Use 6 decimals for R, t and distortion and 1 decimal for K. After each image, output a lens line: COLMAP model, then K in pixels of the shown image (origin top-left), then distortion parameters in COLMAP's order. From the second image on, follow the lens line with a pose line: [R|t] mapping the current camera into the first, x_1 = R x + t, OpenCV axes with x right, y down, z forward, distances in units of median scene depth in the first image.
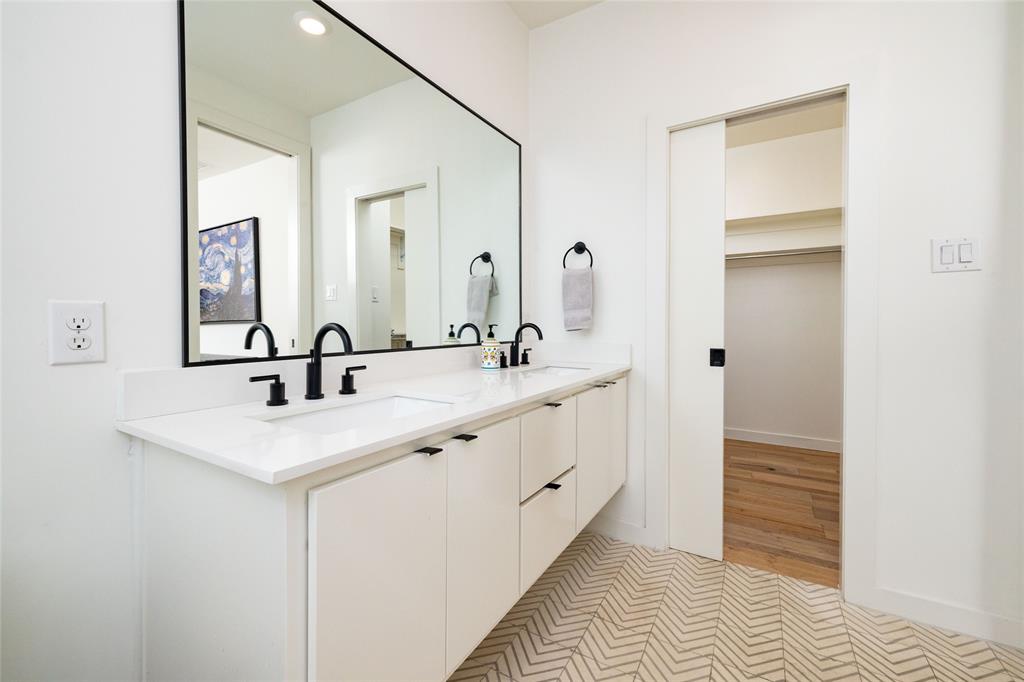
lens RADIAL K [[415.5, 0, 516.4], [0, 415.5, 335.9], [0, 0, 1]] dist [-0.018014, -0.000174]
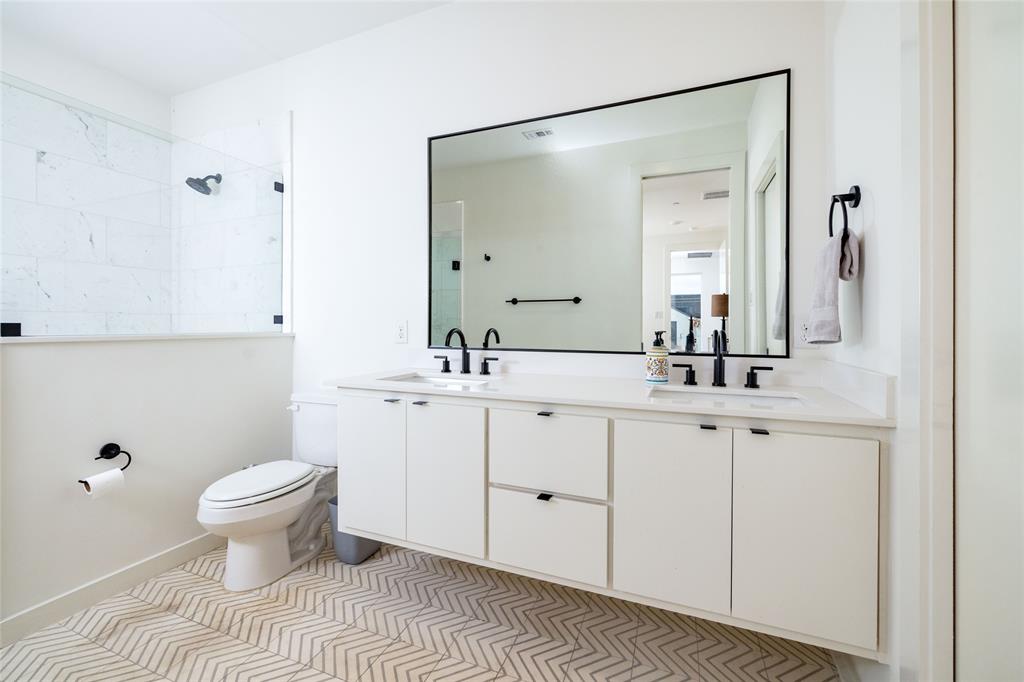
lens RADIAL K [[415.5, 0, 511.9], [0, 415.5, 333.8], [0, 0, 1]] dist [-0.018014, -0.000174]
pose [[0.169352, 0.034601, -0.984948, 1.236904], [-0.023552, 0.999240, 0.031054, -0.069654], [0.985274, 0.017939, 0.170038, 0.890257]]
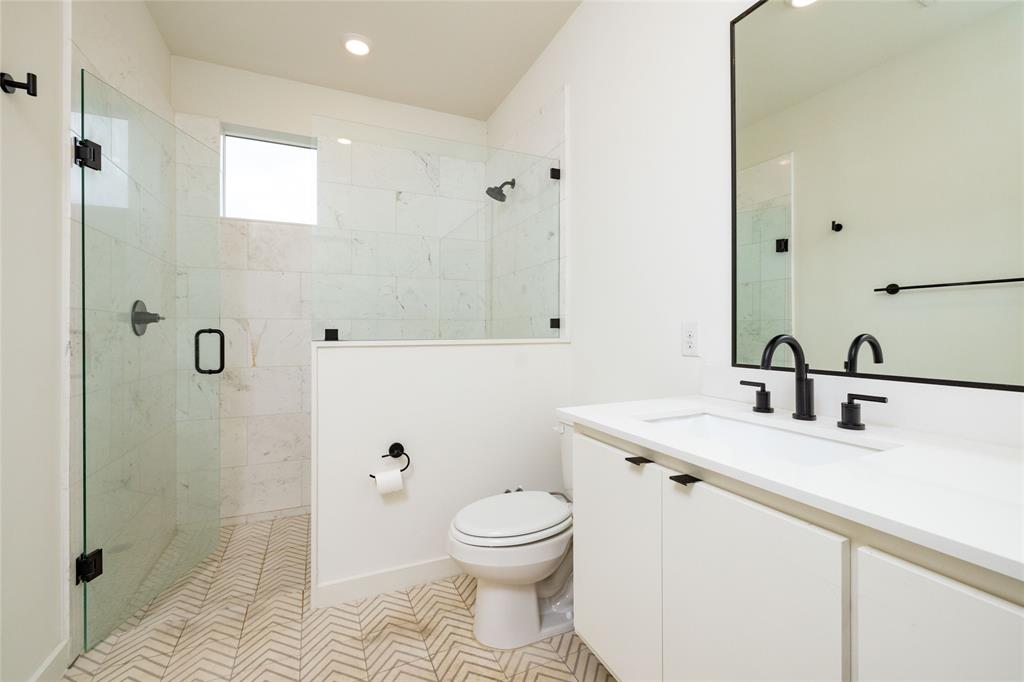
lens RADIAL K [[415.5, 0, 525.4], [0, 415.5, 330.0], [0, 0, 1]] dist [-0.018014, -0.000174]
pose [[-0.530482, 0.013976, -0.847581, 0.580178], [-0.006282, 0.999772, 0.020417, -0.054877], [0.847673, 0.016155, -0.530273, 0.956200]]
